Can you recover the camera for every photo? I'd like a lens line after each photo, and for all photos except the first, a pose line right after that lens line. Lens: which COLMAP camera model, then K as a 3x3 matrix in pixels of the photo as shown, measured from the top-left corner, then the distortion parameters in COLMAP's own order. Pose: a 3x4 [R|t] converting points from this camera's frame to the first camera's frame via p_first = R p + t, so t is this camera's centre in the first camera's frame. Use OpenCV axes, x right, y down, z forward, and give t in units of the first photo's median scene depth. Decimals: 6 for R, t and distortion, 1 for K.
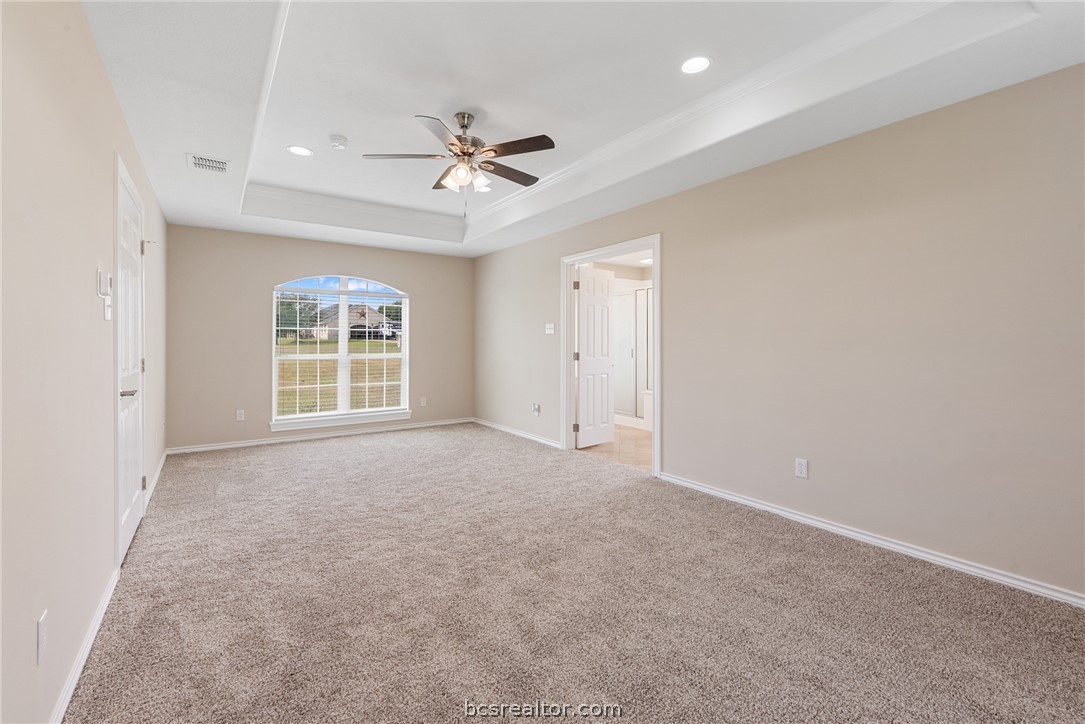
lens RADIAL K [[470.3, 0, 547.1], [0, 470.3, 343.6], [0, 0, 1]] dist [0.009204, -0.000310]
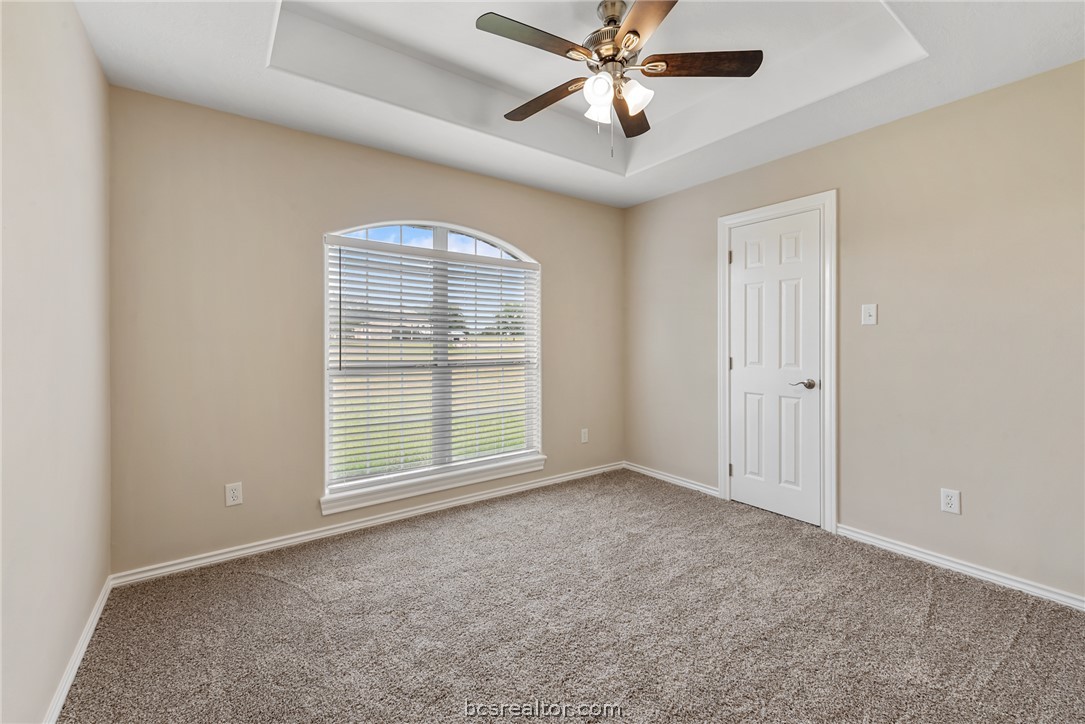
lens RADIAL K [[468.4, 0, 541.8], [0, 468.4, 348.0], [0, 0, 1]] dist [0.012104, 0.000414]
pose [[0.999998, 0.001922, 0.000736, -0.232524], [-0.001930, 0.999931, 0.011629, -0.002095], [-0.000714, -0.011630, 0.999932, 0.325281]]
